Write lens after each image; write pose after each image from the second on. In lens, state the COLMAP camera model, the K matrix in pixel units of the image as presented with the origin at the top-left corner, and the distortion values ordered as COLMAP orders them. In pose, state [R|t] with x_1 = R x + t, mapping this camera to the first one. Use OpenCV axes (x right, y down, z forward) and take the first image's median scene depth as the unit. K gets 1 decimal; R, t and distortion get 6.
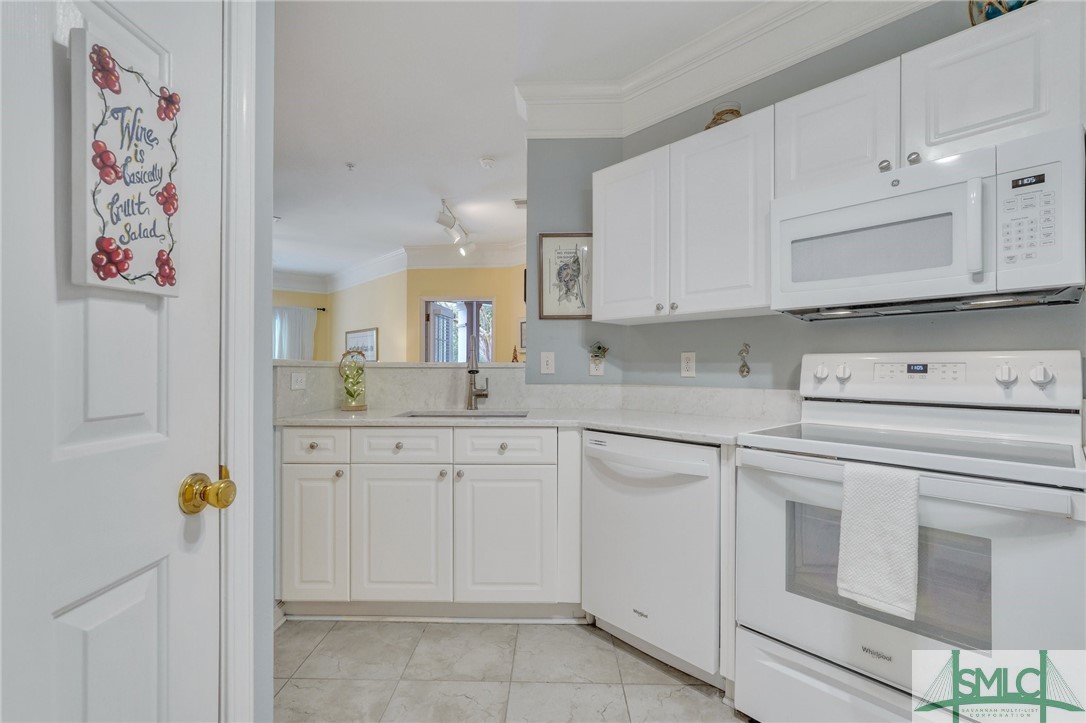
lens RADIAL K [[477.7, 0, 541.2], [0, 477.7, 368.4], [0, 0, 1]] dist [-0.001695, 0.000016]
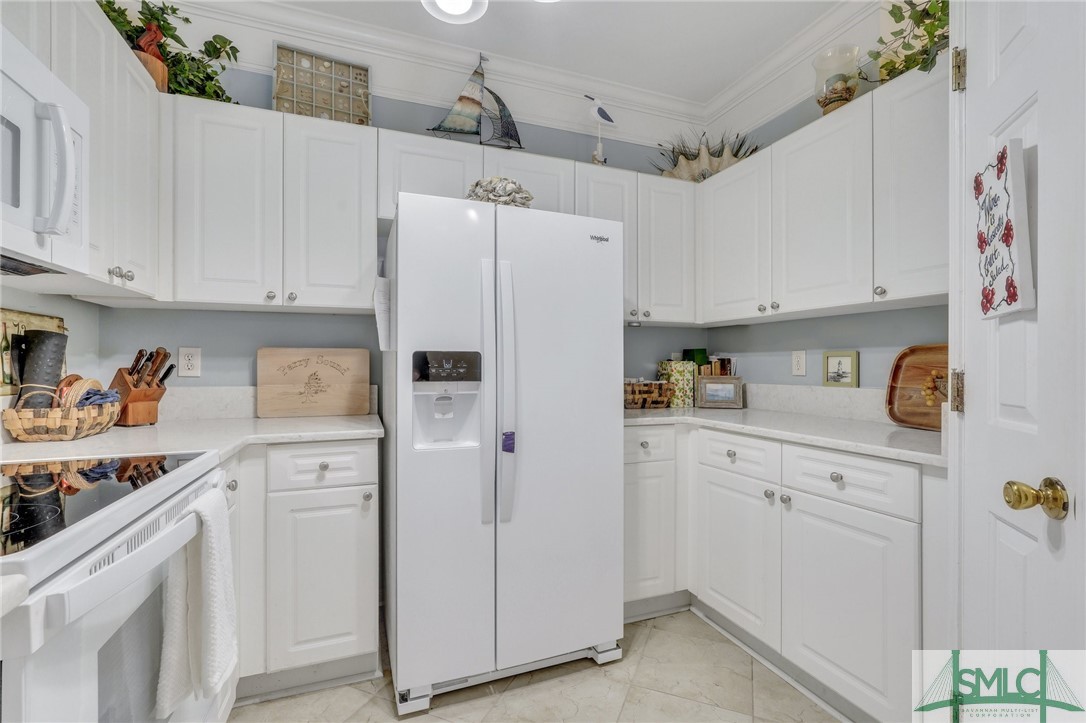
lens RADIAL K [[473.3, 0, 545.7], [0, 473.3, 364.9], [0, 0, 1]] dist [0.000541, 0.000016]
pose [[-0.930045, -0.006124, 0.367394, -0.060212], [-0.005560, 0.999981, 0.002595, -0.006742], [-0.367403, 0.000371, -0.930062, 1.261864]]
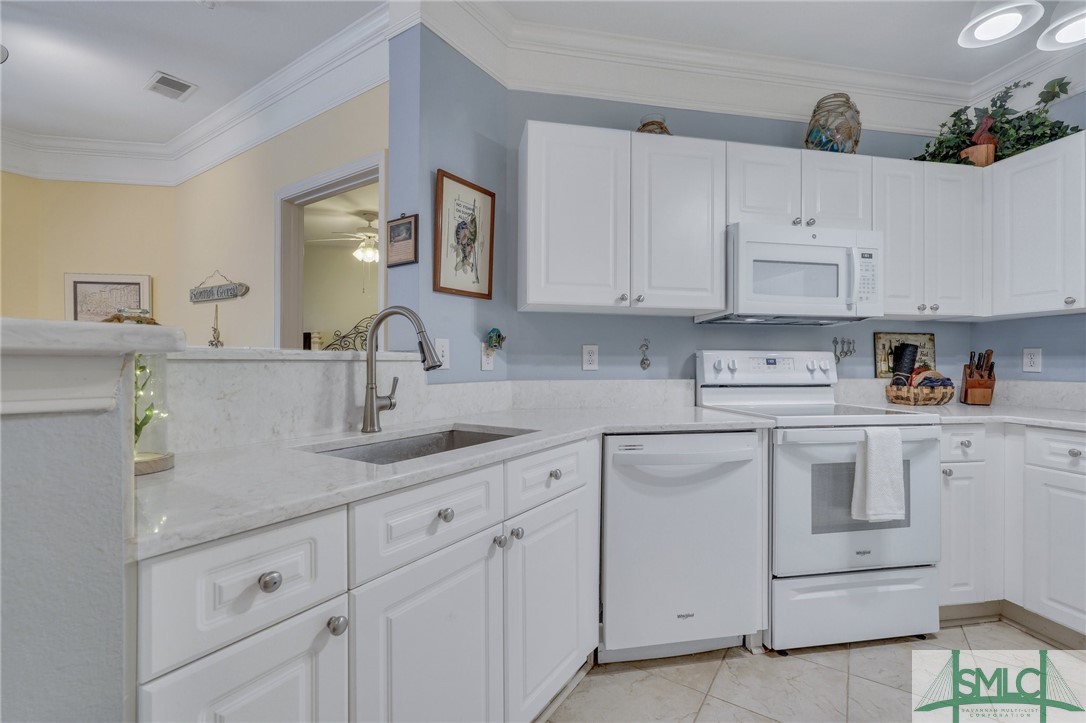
lens RADIAL K [[483.2, 0, 532.6], [0, 483.2, 362.7], [0, 0, 1]] dist [-0.000214, -0.000147]
pose [[0.531292, -0.003931, 0.847180, -0.998571], [-0.001388, 0.999984, 0.005510, -0.004364], [-0.847188, -0.004103, 0.531278, 0.949930]]
